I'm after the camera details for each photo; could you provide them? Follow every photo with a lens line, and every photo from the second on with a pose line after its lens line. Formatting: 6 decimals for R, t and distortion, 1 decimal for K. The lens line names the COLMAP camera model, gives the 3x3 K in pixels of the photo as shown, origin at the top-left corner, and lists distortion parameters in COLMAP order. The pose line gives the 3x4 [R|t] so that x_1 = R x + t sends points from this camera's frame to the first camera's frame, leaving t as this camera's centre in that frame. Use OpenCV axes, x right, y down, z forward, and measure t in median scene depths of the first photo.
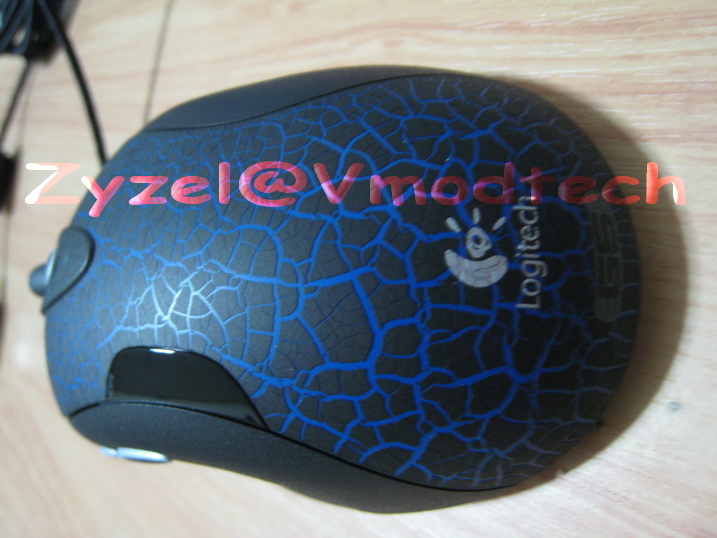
lens RADIAL K [[614.5, 0, 359.0], [0, 614.5, 273.1], [0, 0, 1]] dist [-0.210643, 0.161993]
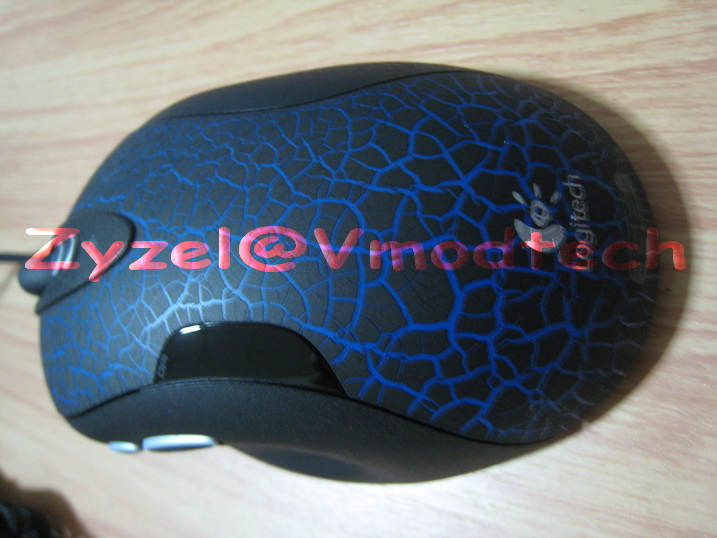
lens RADIAL K [[614.5, 0, 359.0], [0, 614.5, 273.1], [0, 0, 1]] dist [-0.210643, 0.161993]
pose [[0.984649, -0.013390, 0.174030, -0.318465], [0.019674, 0.999213, -0.034434, 0.089077], [-0.173432, 0.037330, 0.984138, -0.045249]]
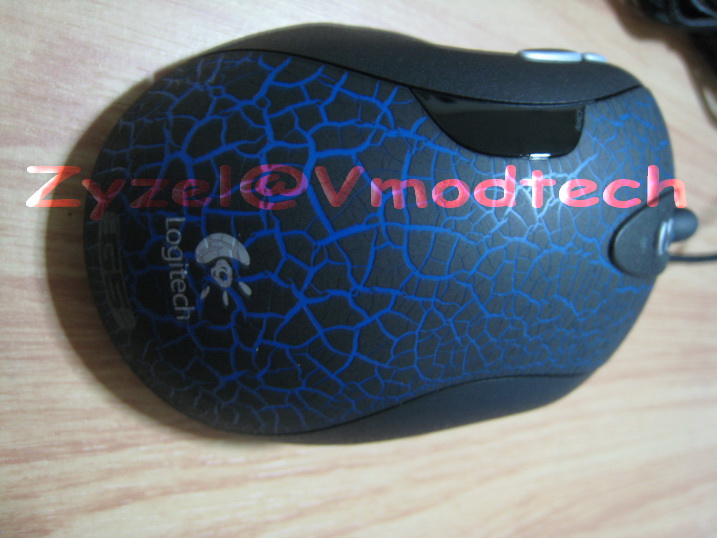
lens RADIAL K [[614.5, 0, 359.0], [0, 614.5, 273.1], [0, 0, 1]] dist [-0.210643, 0.161993]
pose [[-0.993333, 0.060708, 0.097998, -0.149489], [-0.061158, -0.998127, -0.001589, -0.058653], [0.097718, -0.007572, 0.995185, -0.065341]]
